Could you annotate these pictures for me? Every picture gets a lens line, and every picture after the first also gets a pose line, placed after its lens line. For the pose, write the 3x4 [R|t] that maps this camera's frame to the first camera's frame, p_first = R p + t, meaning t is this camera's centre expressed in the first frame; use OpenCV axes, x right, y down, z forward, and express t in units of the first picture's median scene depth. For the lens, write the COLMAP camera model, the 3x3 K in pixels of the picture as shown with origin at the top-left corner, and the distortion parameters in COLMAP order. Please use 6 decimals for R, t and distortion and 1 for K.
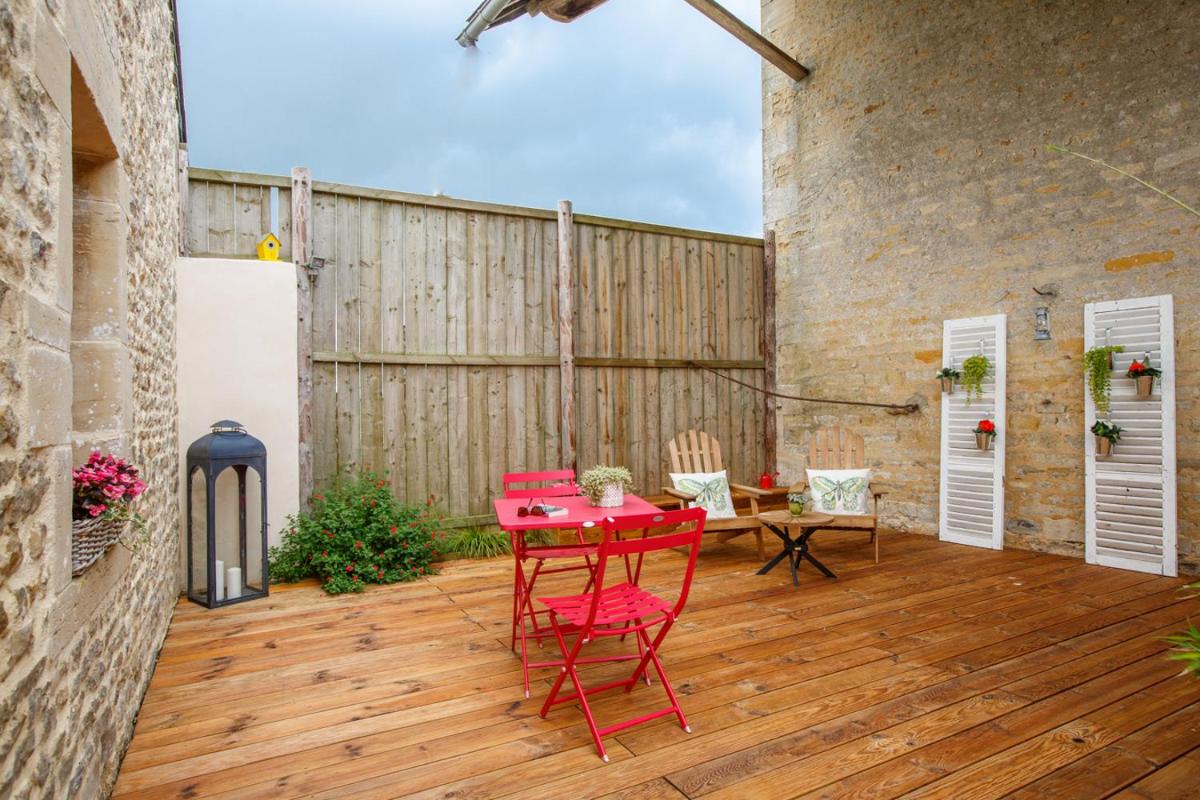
lens RADIAL K [[693.1, 0, 603.7], [0, 693.1, 401.4], [0, 0, 1]] dist [-0.037221, 0.000104]
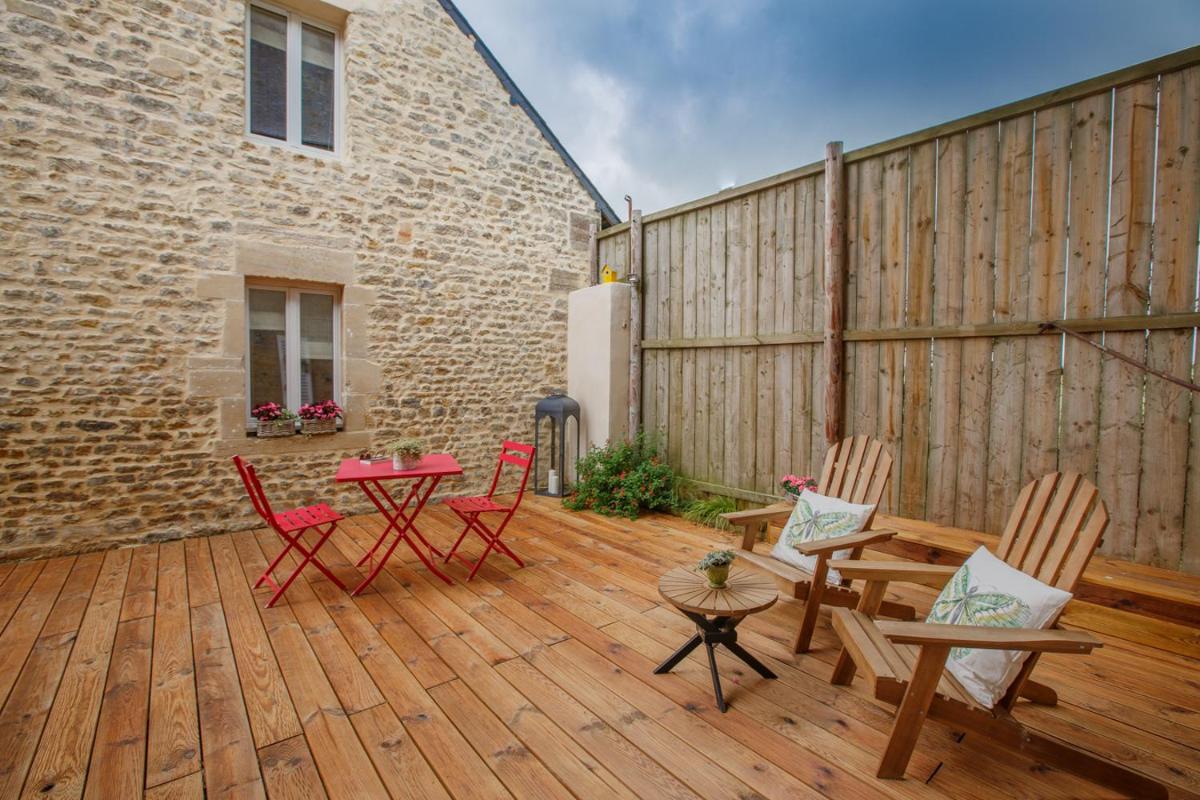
lens RADIAL K [[557.2, 0, 601.3], [0, 557.2, 399.0], [0, 0, 1]] dist [-0.027578, 0.008401]
pose [[0.174009, 0.068640, -0.982349, 0.571980], [0.001674, 0.997546, 0.069998, -0.030257], [0.984743, -0.013824, 0.173467, 0.610255]]
